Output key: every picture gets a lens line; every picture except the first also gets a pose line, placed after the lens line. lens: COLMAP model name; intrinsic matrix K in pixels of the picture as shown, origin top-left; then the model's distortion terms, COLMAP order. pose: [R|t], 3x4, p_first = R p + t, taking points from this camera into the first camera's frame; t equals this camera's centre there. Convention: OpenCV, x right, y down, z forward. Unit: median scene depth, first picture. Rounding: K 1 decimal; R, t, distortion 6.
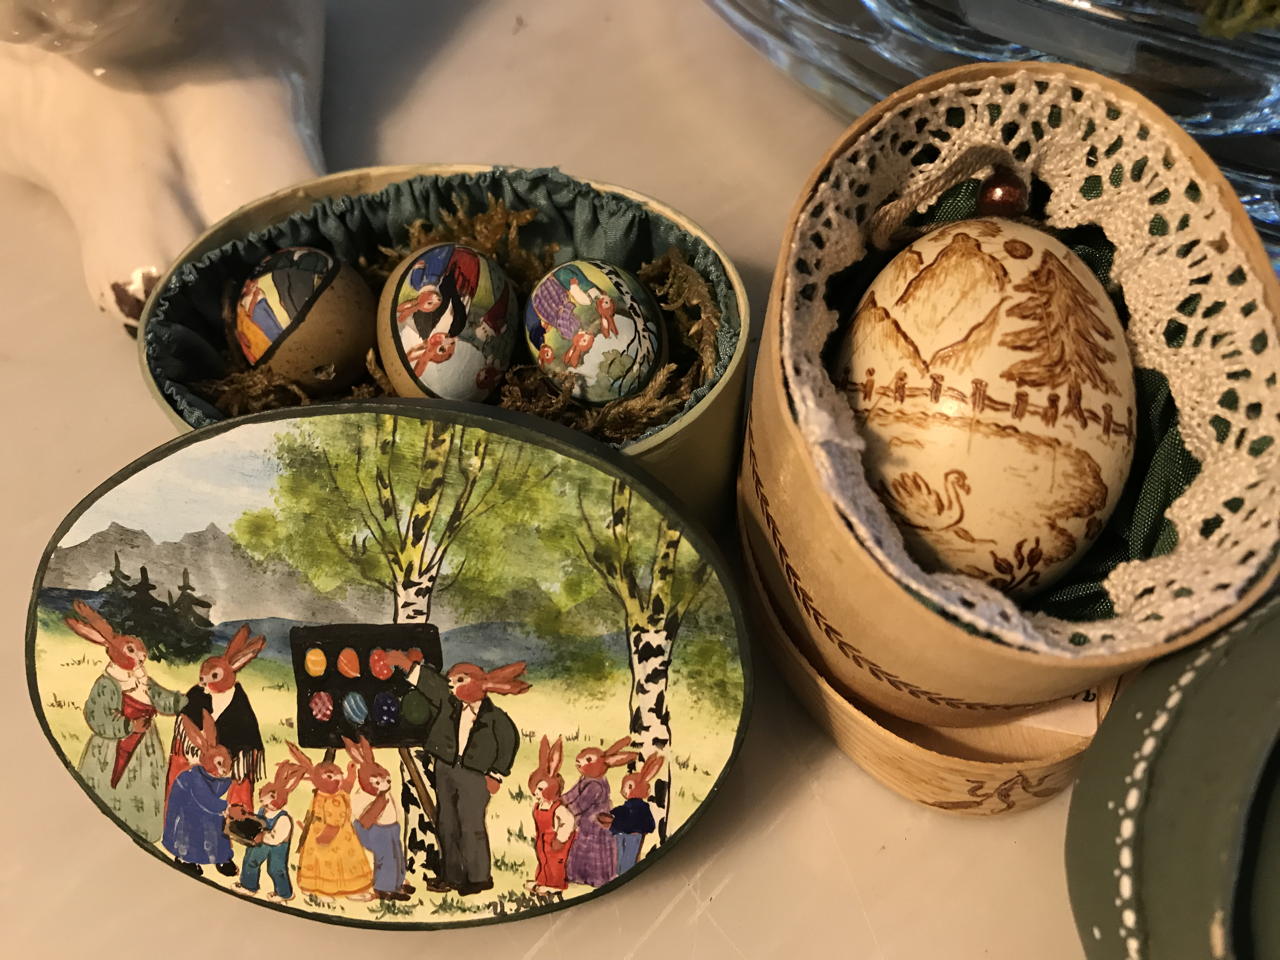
lens RADIAL K [[1049.1, 0, 639.5], [0, 1049.1, 482.6], [0, 0, 1]] dist [0.004107, 0.005911]
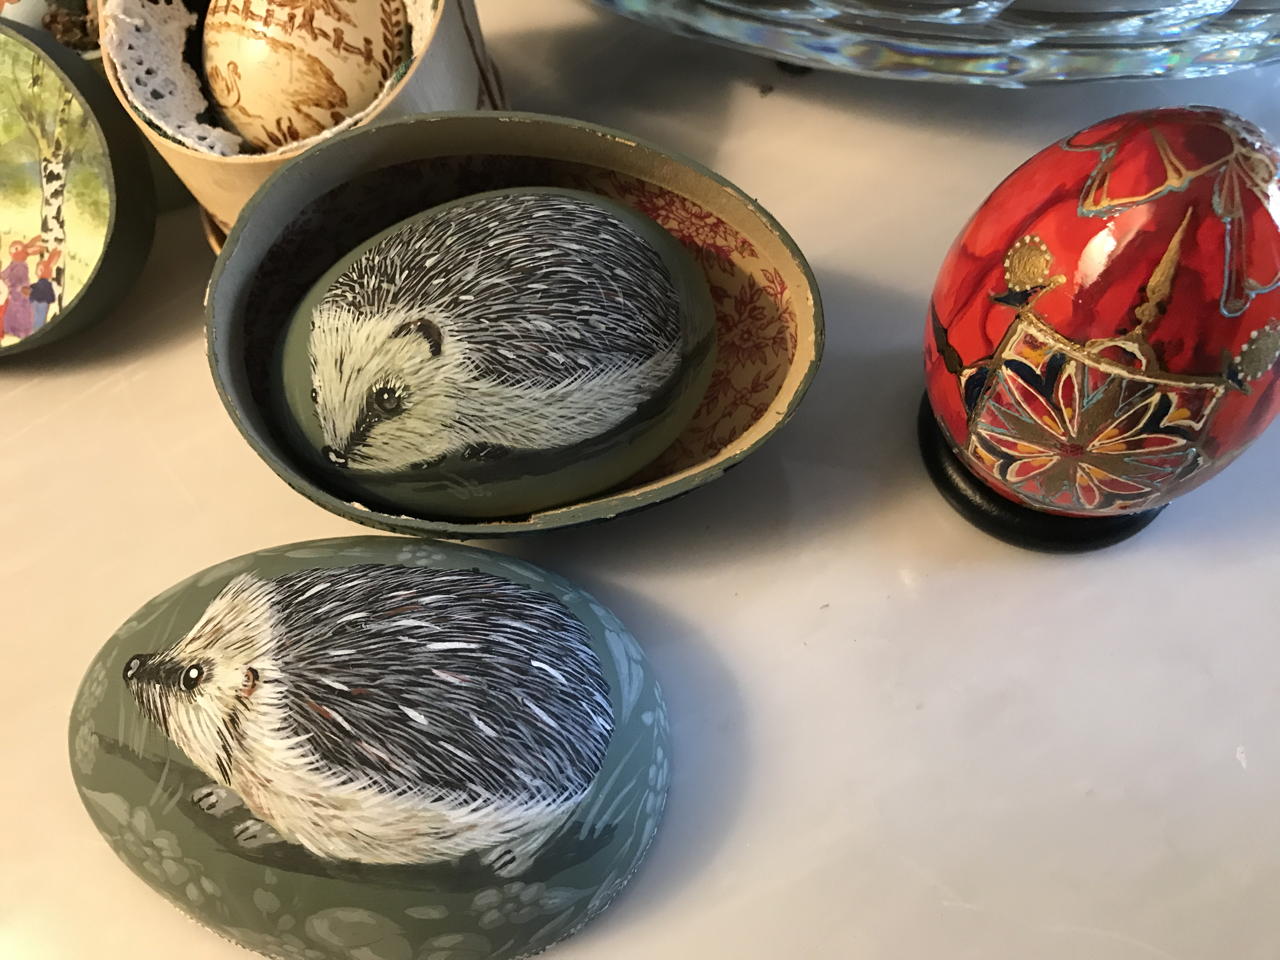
lens RADIAL K [[1049.1, 0, 640.6], [0, 1049.1, 477.7], [0, 0, 1]] dist [0.004107, 0.005911]
pose [[0.989379, 0.128557, -0.067833, 1.007435], [-0.122583, 0.988733, 0.085915, 0.357562], [0.078113, -0.076688, 0.993991, -0.468789]]
